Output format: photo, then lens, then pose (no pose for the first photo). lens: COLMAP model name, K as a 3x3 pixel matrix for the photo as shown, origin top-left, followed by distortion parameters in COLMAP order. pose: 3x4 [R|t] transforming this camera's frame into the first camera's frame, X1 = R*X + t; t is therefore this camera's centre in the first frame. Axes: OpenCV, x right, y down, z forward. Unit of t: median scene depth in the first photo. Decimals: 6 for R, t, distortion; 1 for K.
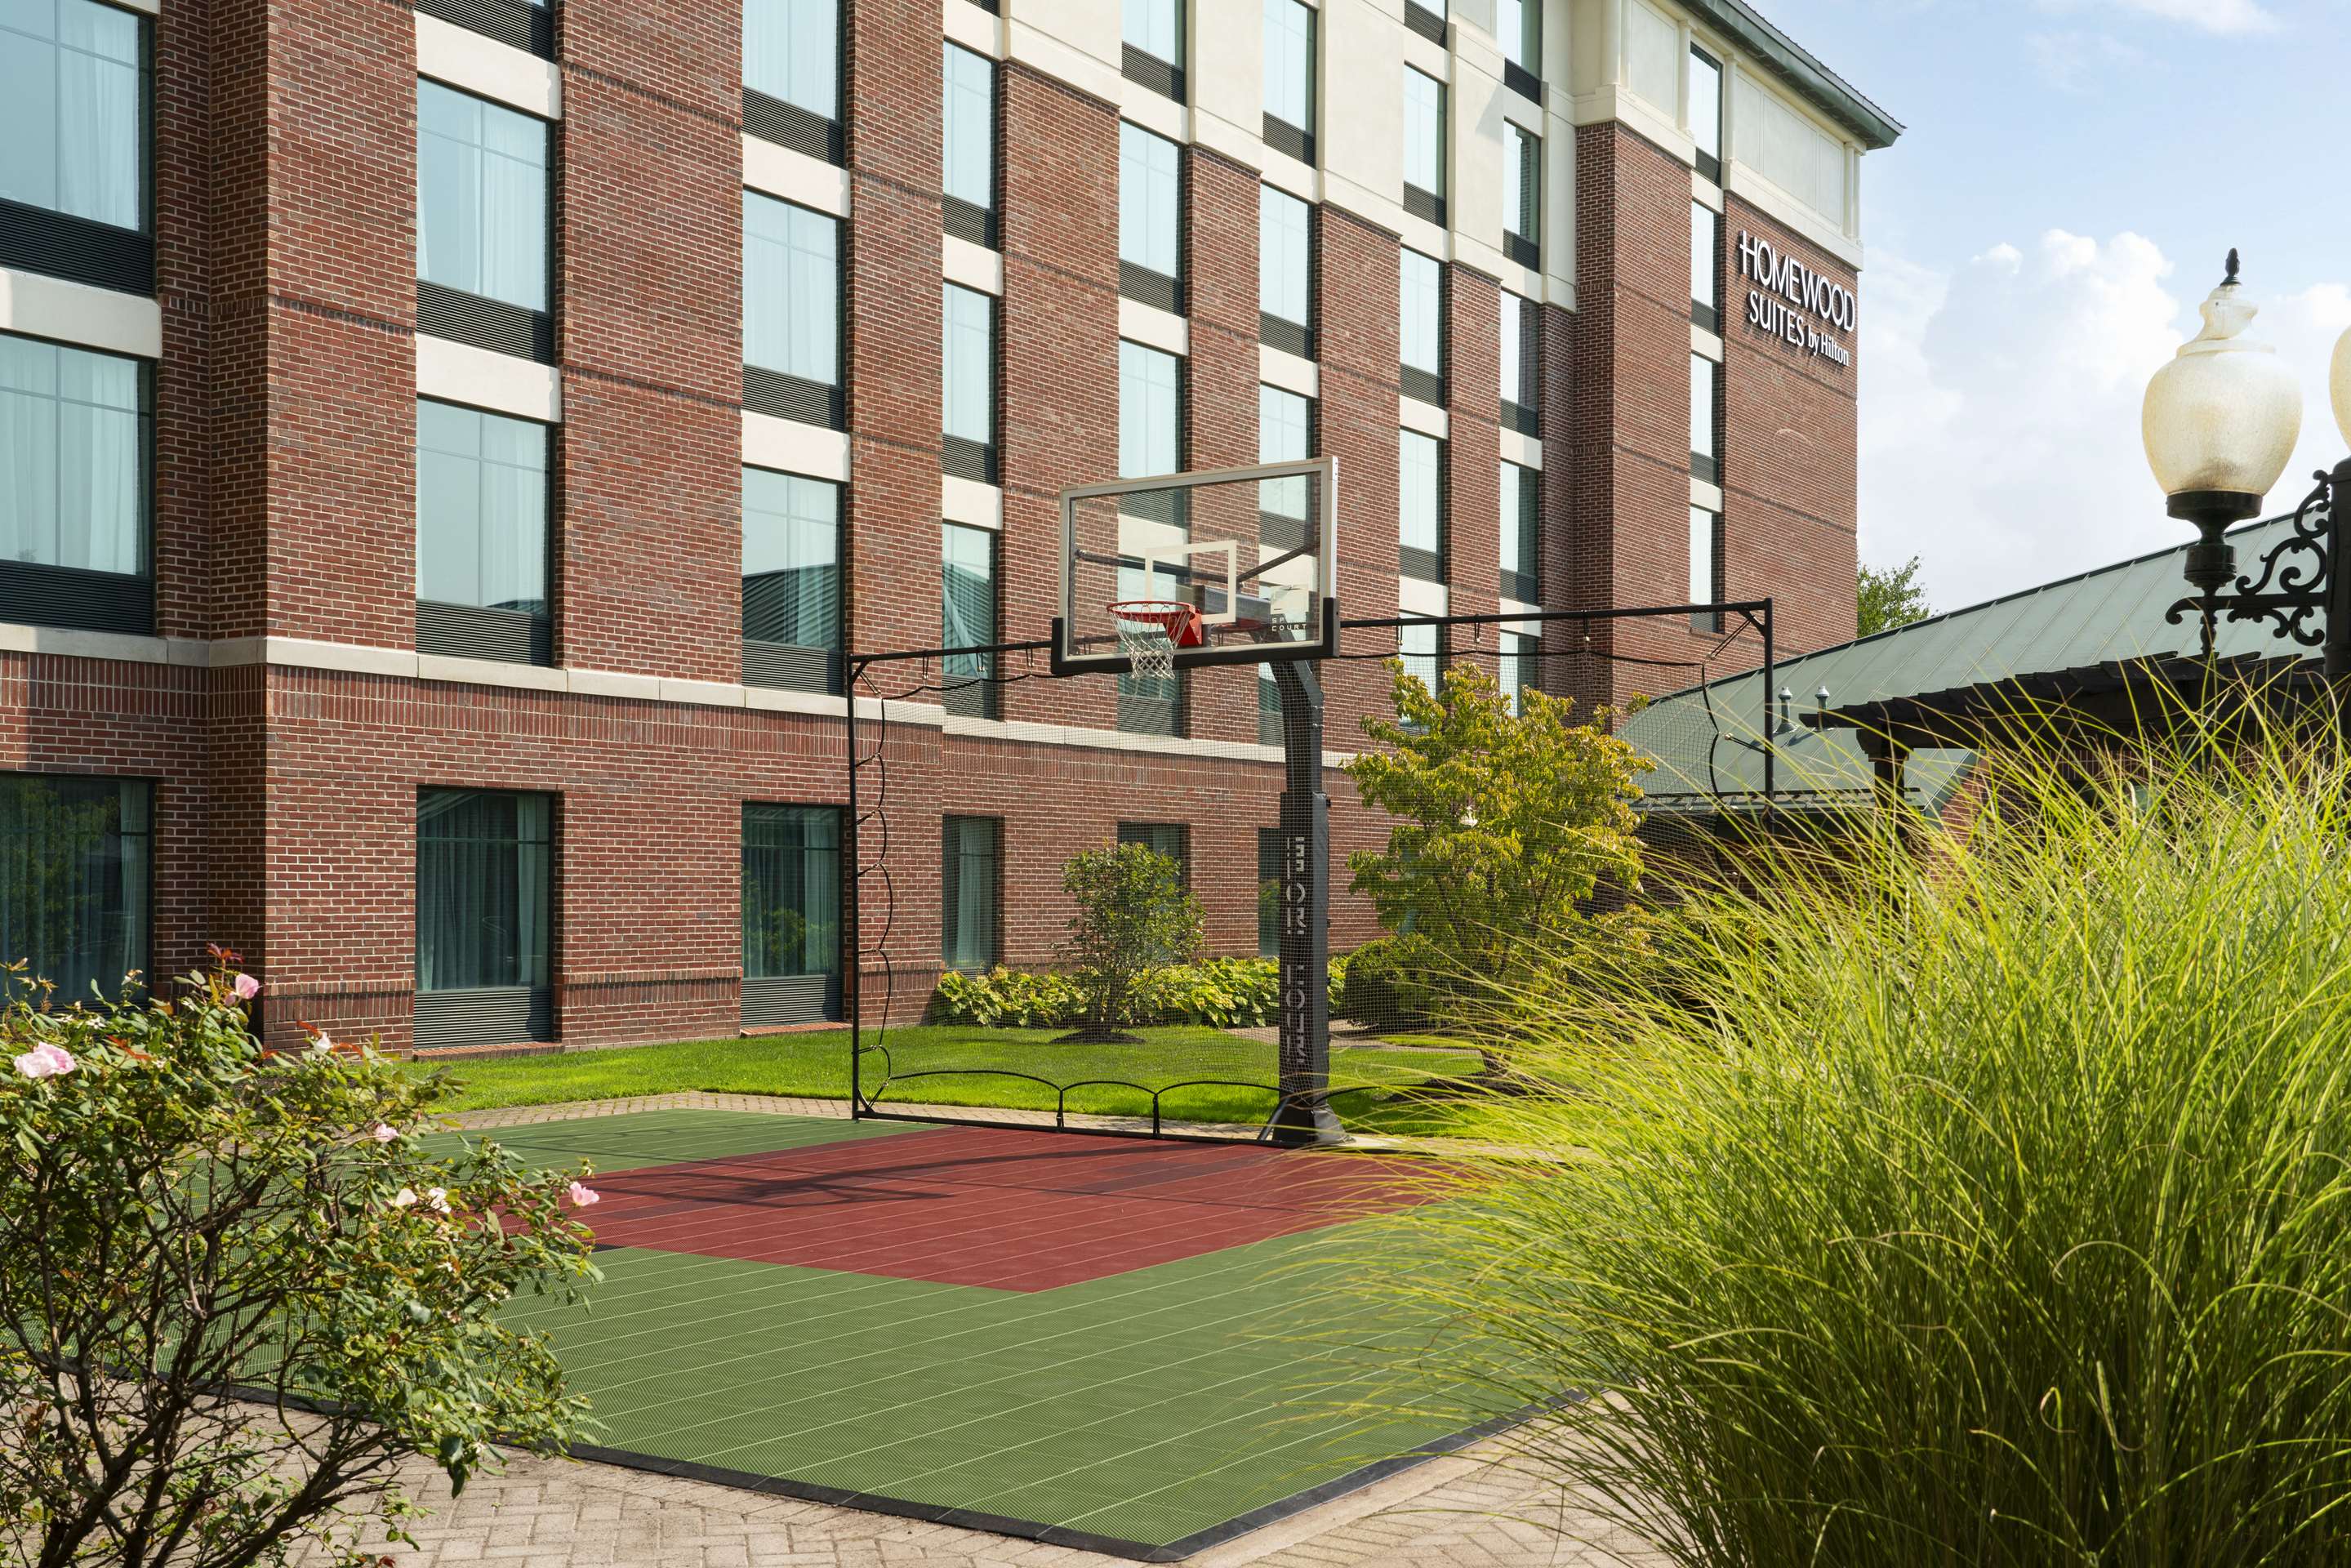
lens RADIAL K [[2496.3, 0, 1175.5], [0, 2496.3, 784.0], [0, 0, 1]] dist [0.110946, 0.003499]
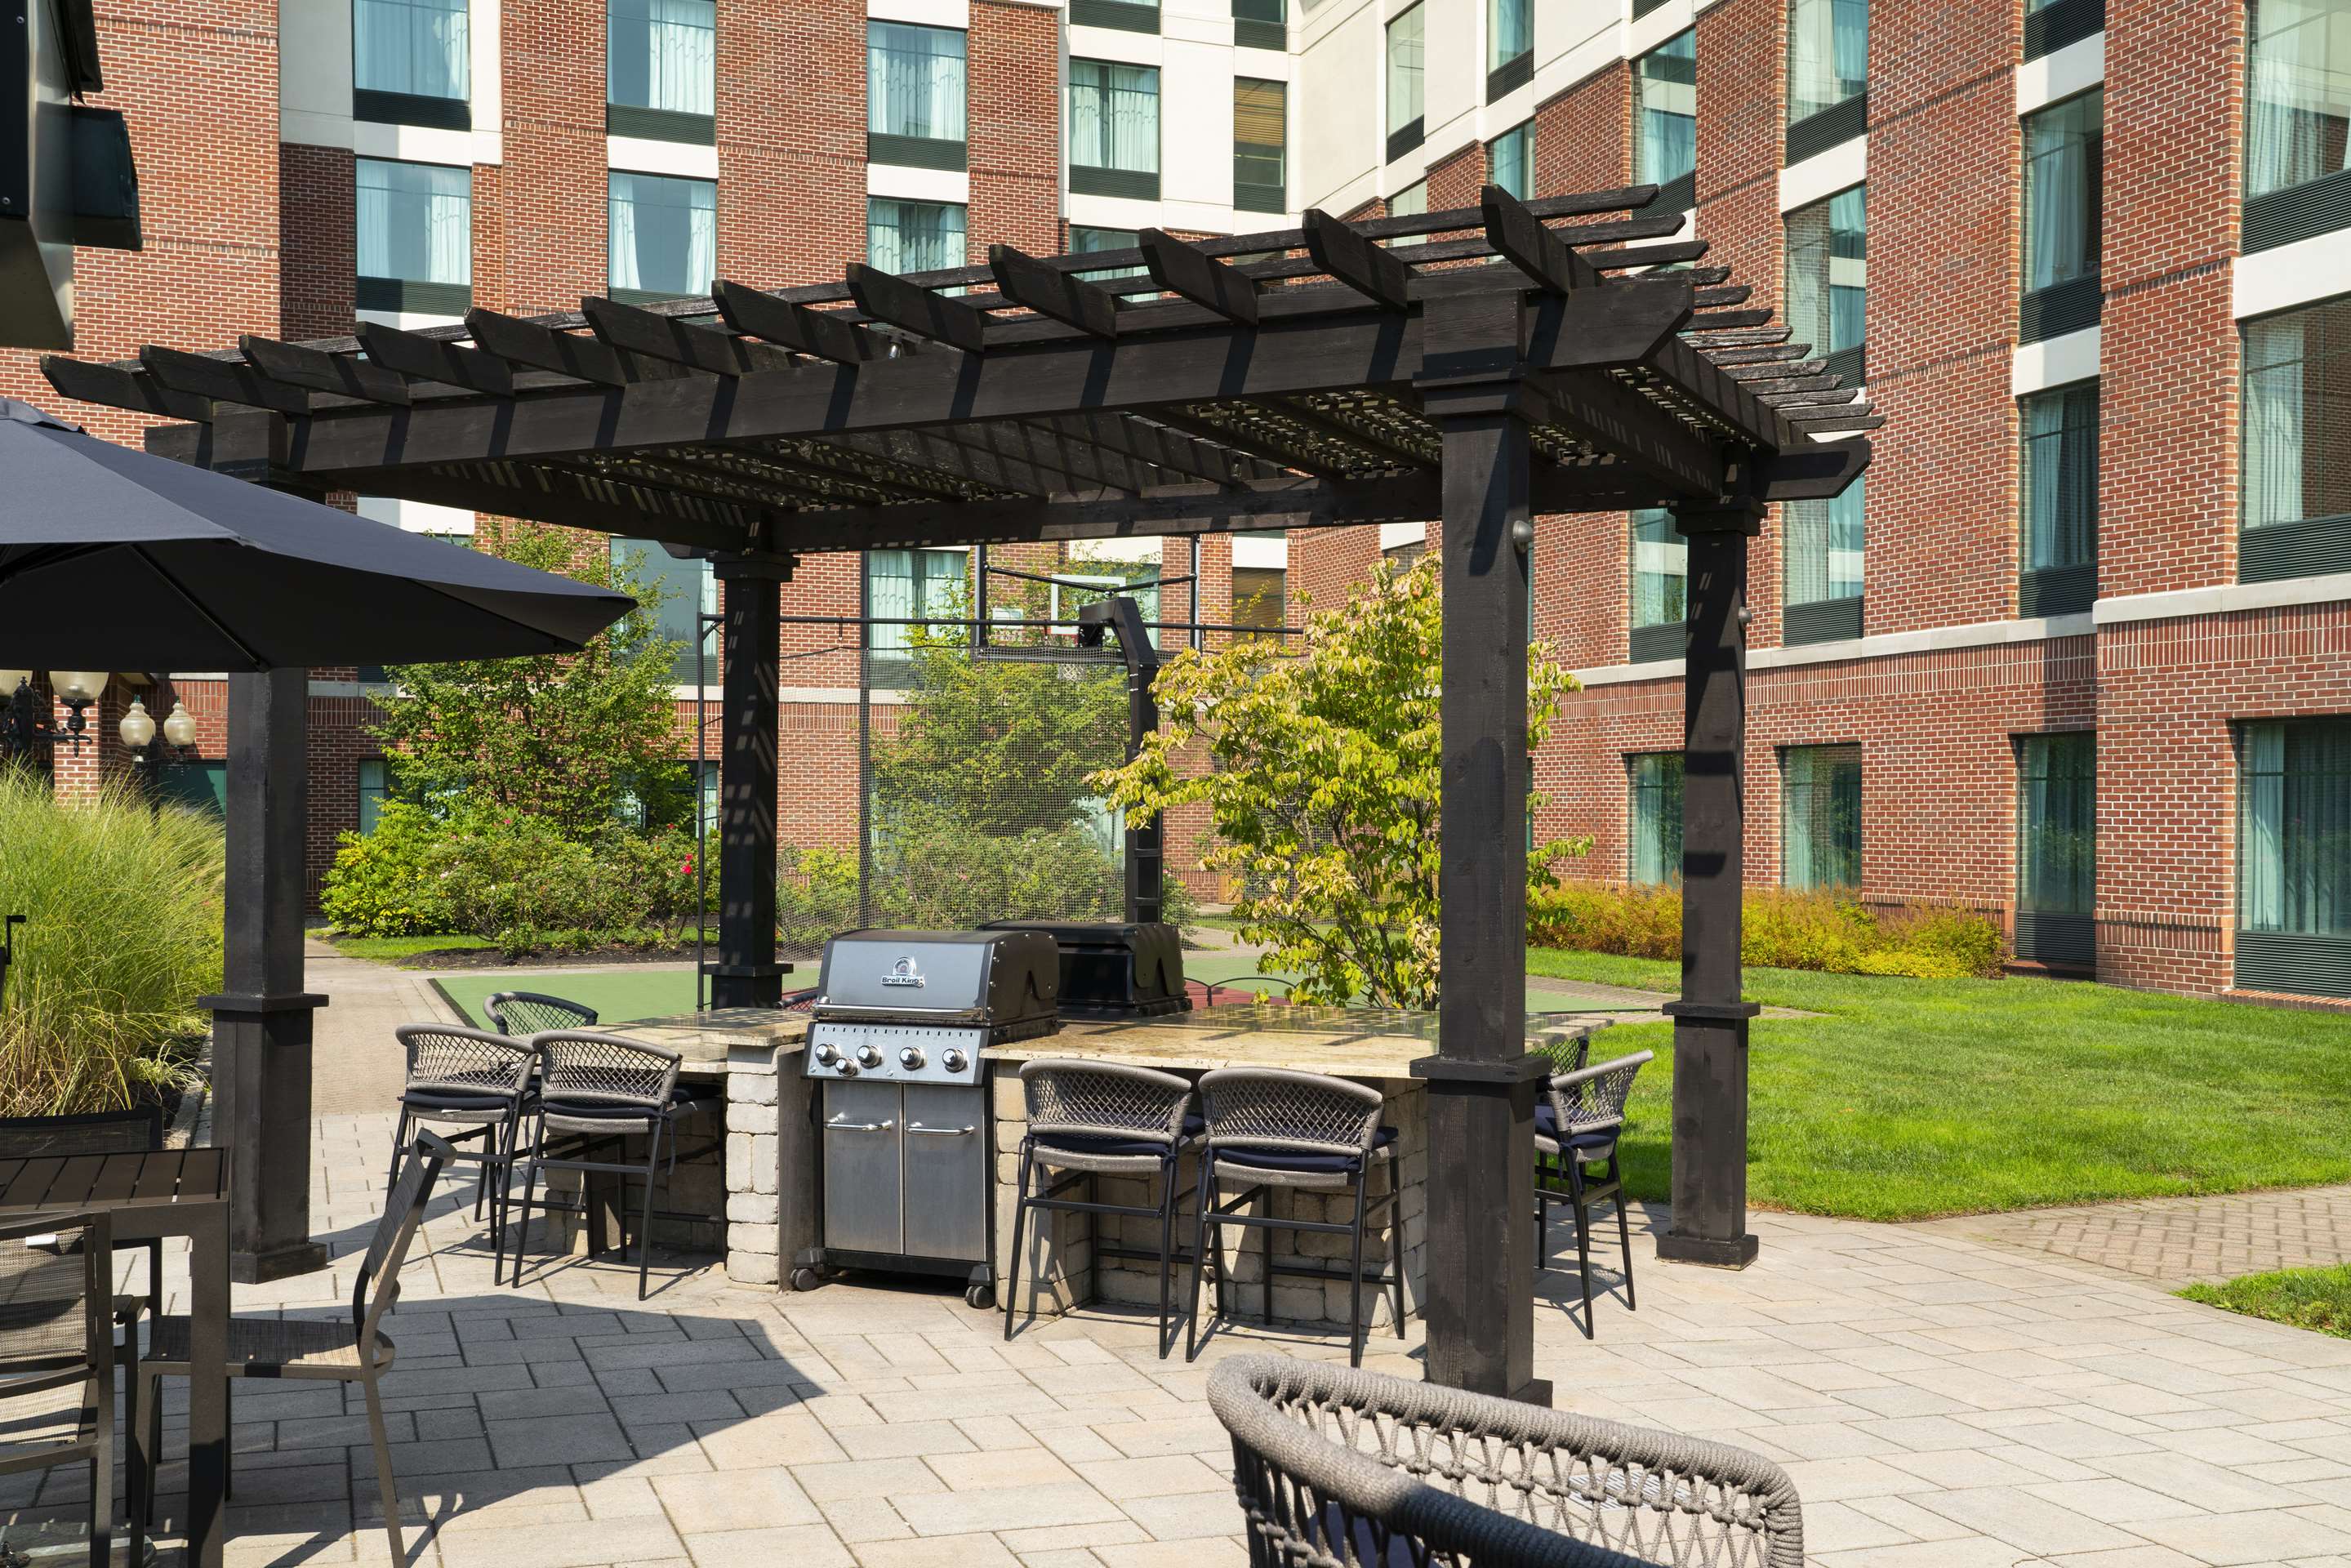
lens RADIAL K [[2345.7, 0, 1175.5], [0, 2345.7, 784.0], [0, 0, 1]] dist [0.179202, 0.004407]
pose [[-0.580188, -0.014400, -0.814355, 0.721009], [0.024633, 0.999076, -0.035217, 0.049191], [0.814110, -0.040492, -0.579298, 1.230606]]
